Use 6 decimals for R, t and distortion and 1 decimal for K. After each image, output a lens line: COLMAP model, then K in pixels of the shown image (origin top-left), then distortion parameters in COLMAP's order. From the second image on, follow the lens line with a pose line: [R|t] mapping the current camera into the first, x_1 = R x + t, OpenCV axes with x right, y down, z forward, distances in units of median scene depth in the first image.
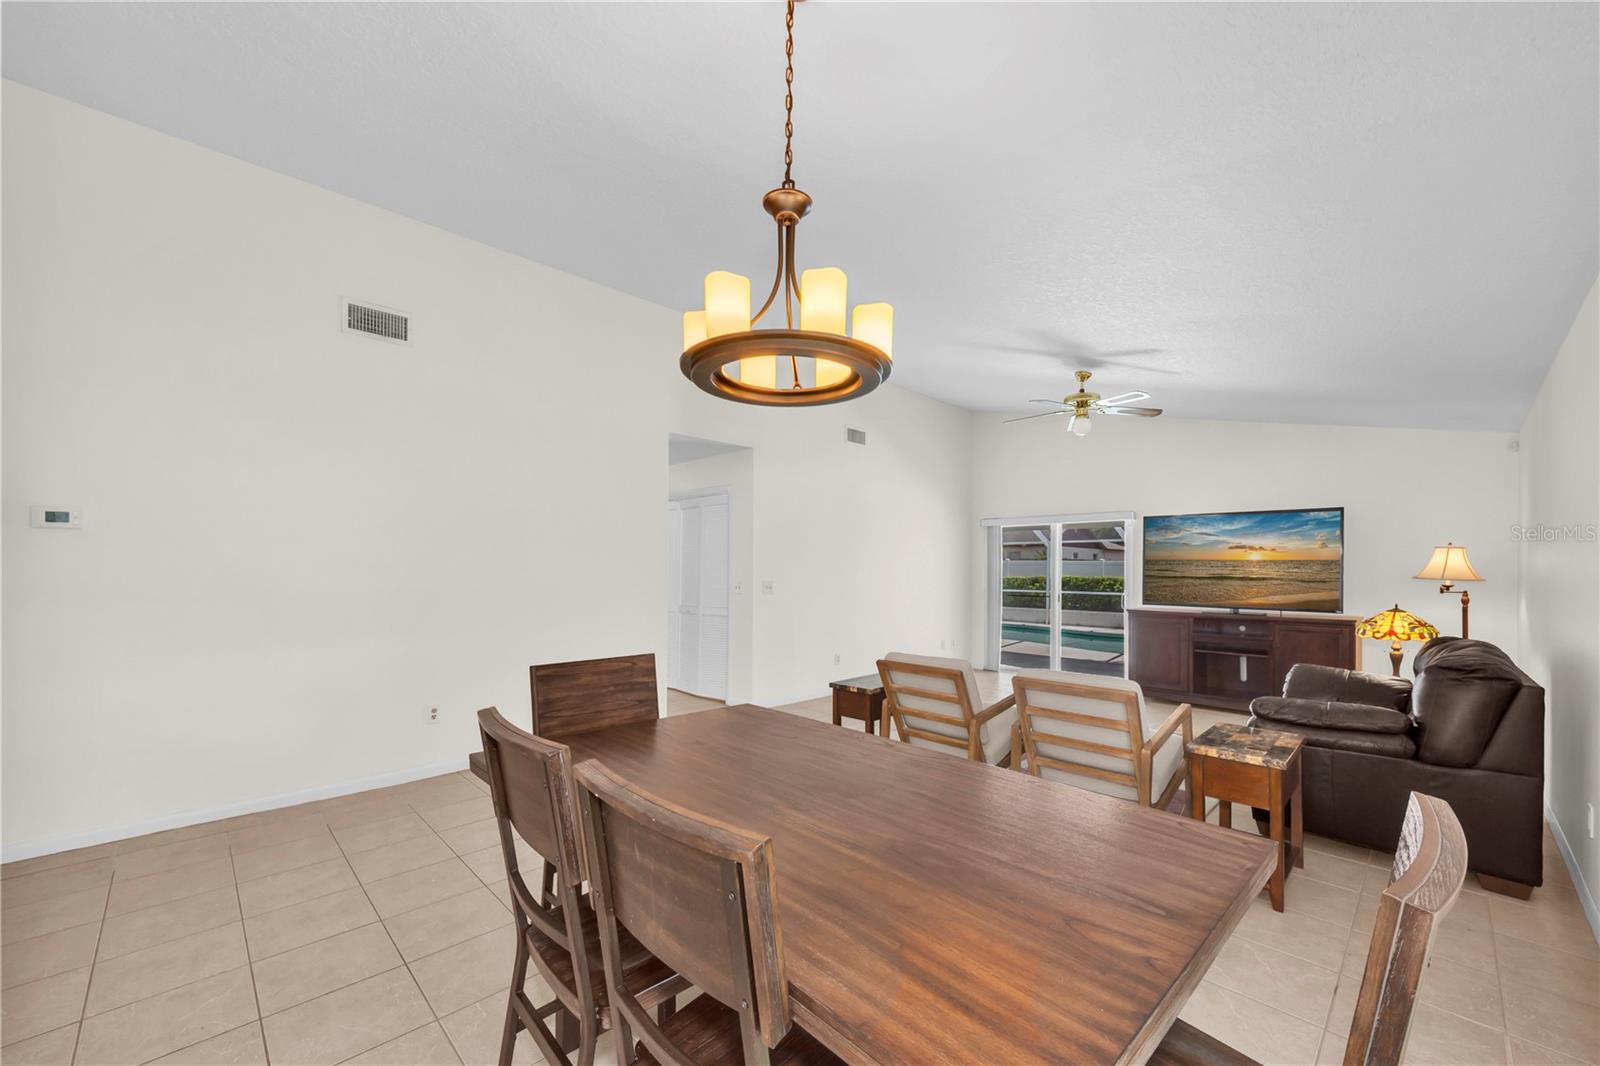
lens RADIAL K [[626.3, 0, 800.9], [0, 626.3, 563.3], [0, 0, 1]] dist [0.014441, -0.004709]
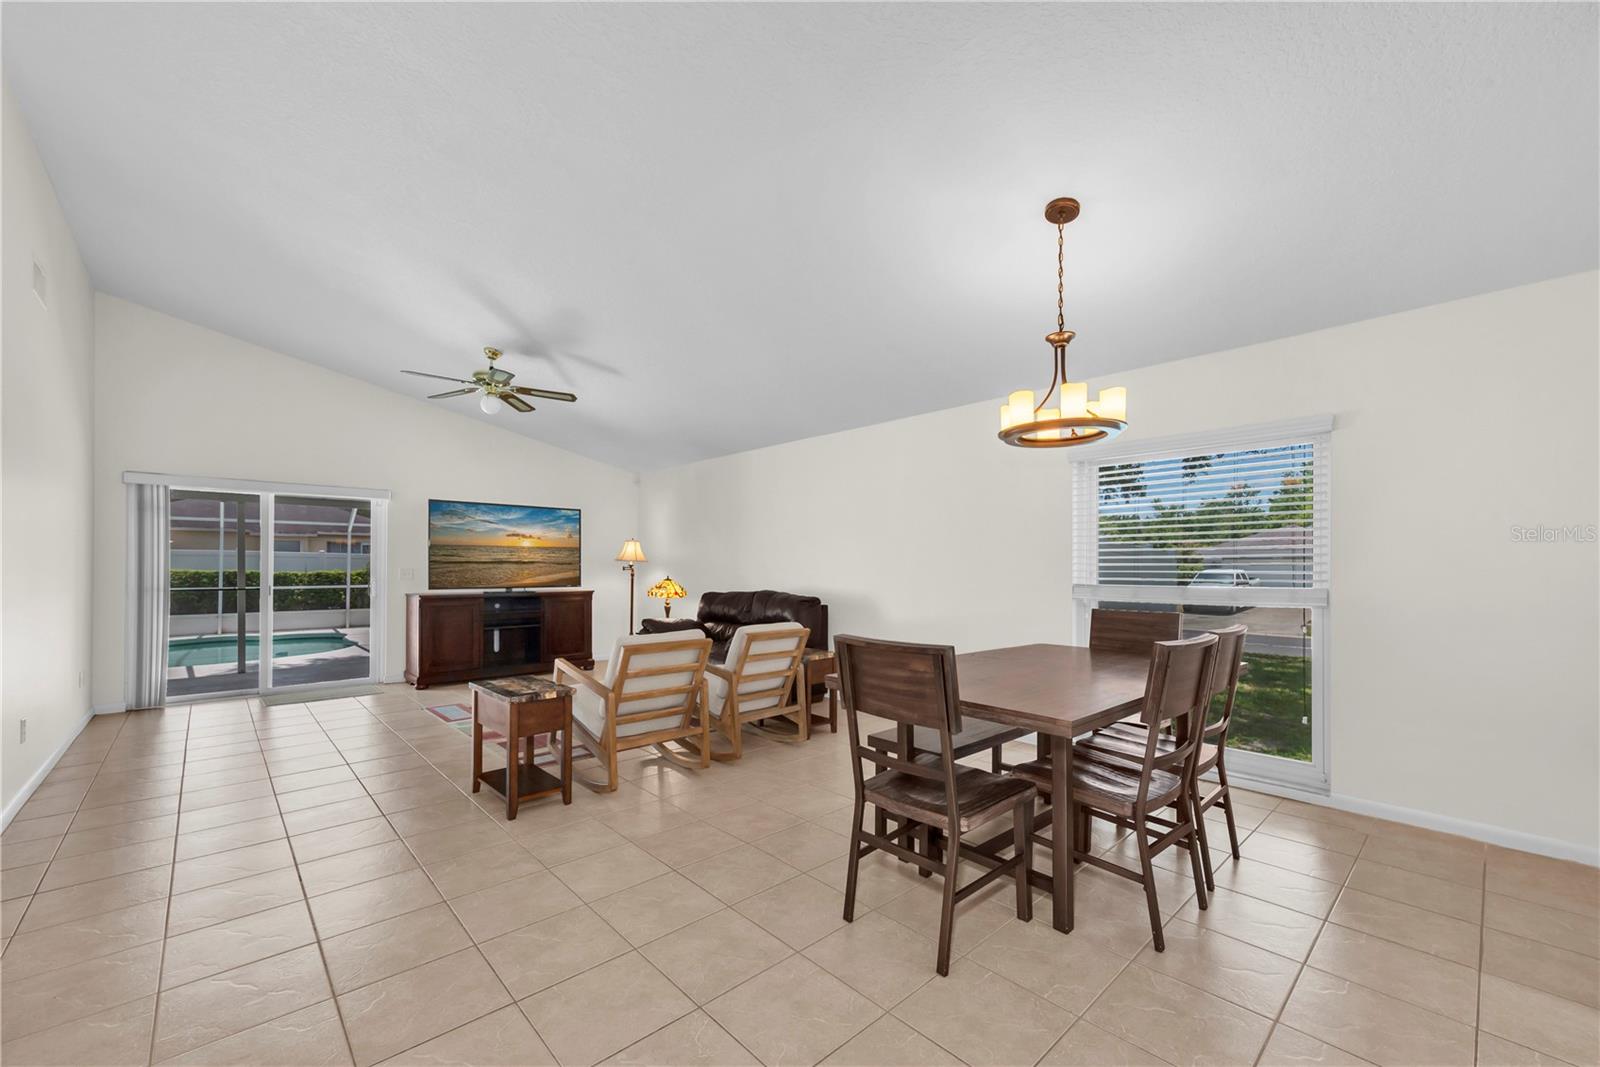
lens RADIAL K [[637.0, 0, 798.8], [0, 637.0, 599.7], [0, 0, 1]] dist [0.007056, -0.000199]
pose [[0.046023, -0.059419, 0.997172, -0.464434], [-0.003691, 0.998212, 0.059651, 0.022027], [-0.998934, -0.006426, 0.045721, 0.432449]]
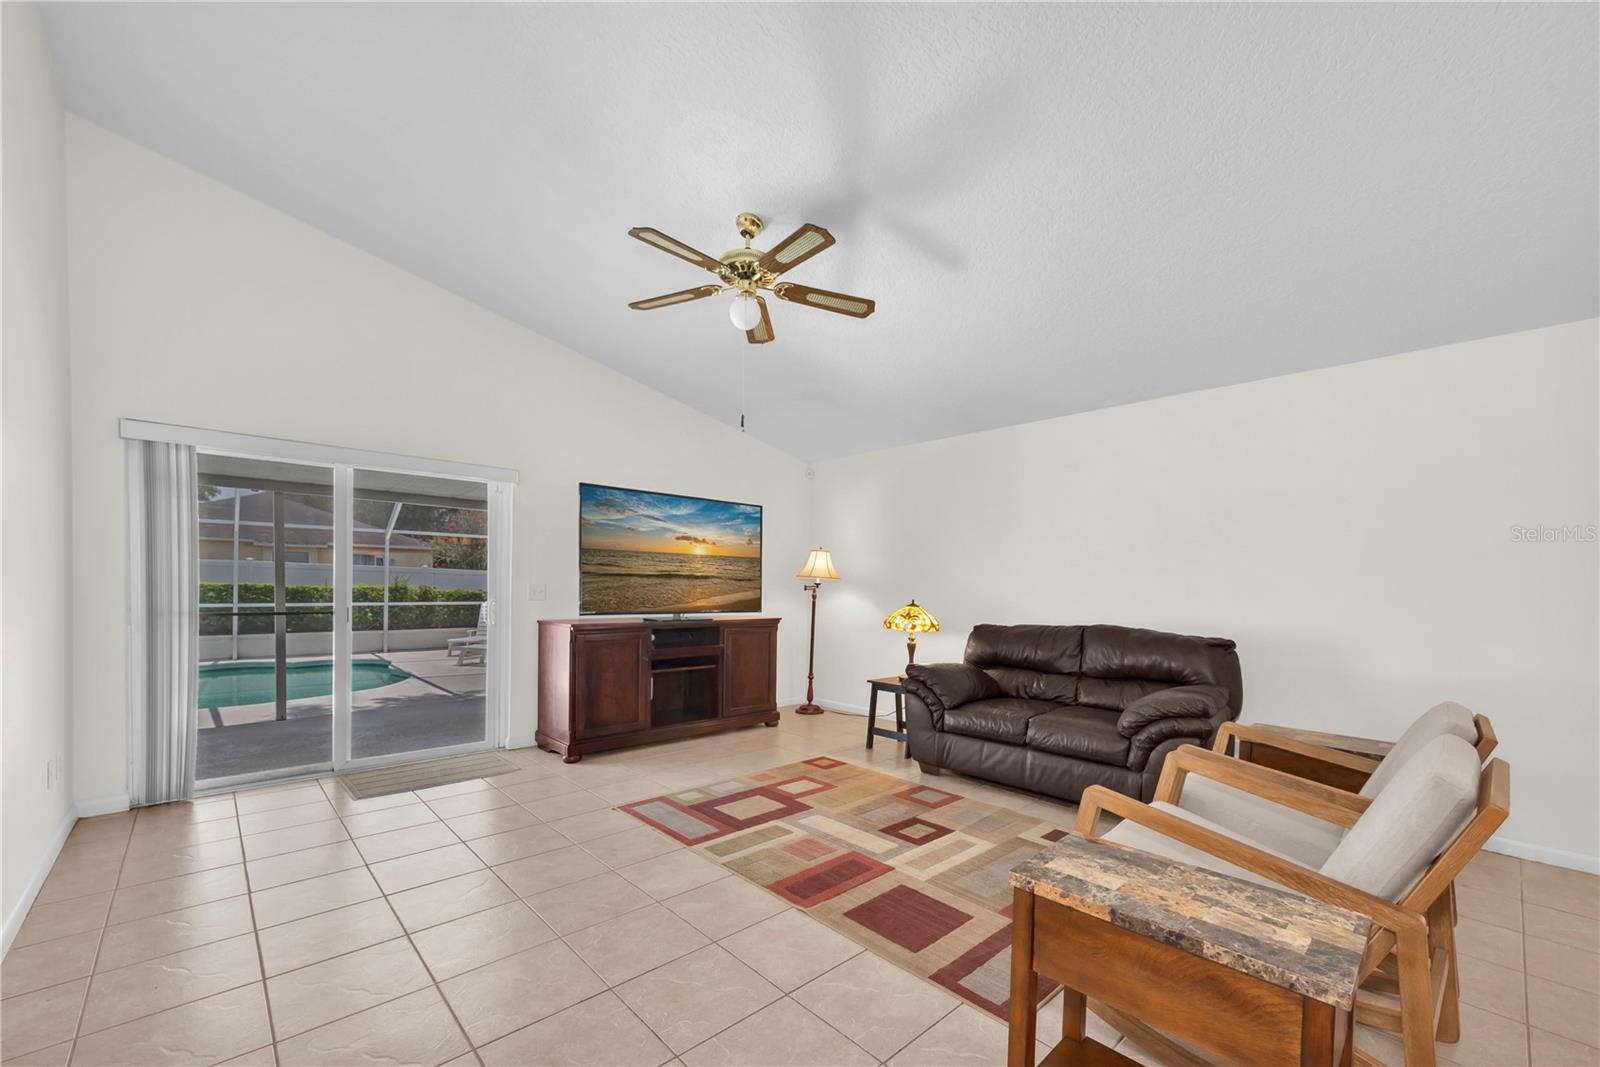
lens RADIAL K [[636.8, 0, 809.6], [0, 636.8, 637.1], [0, 0, 1]] dist [0.009733, 0.000067]
pose [[0.036906, -0.085858, 0.995624, -0.130462], [-0.016978, 0.996105, 0.086529, 0.028579], [-0.999175, -0.020097, 0.035305, 0.823037]]
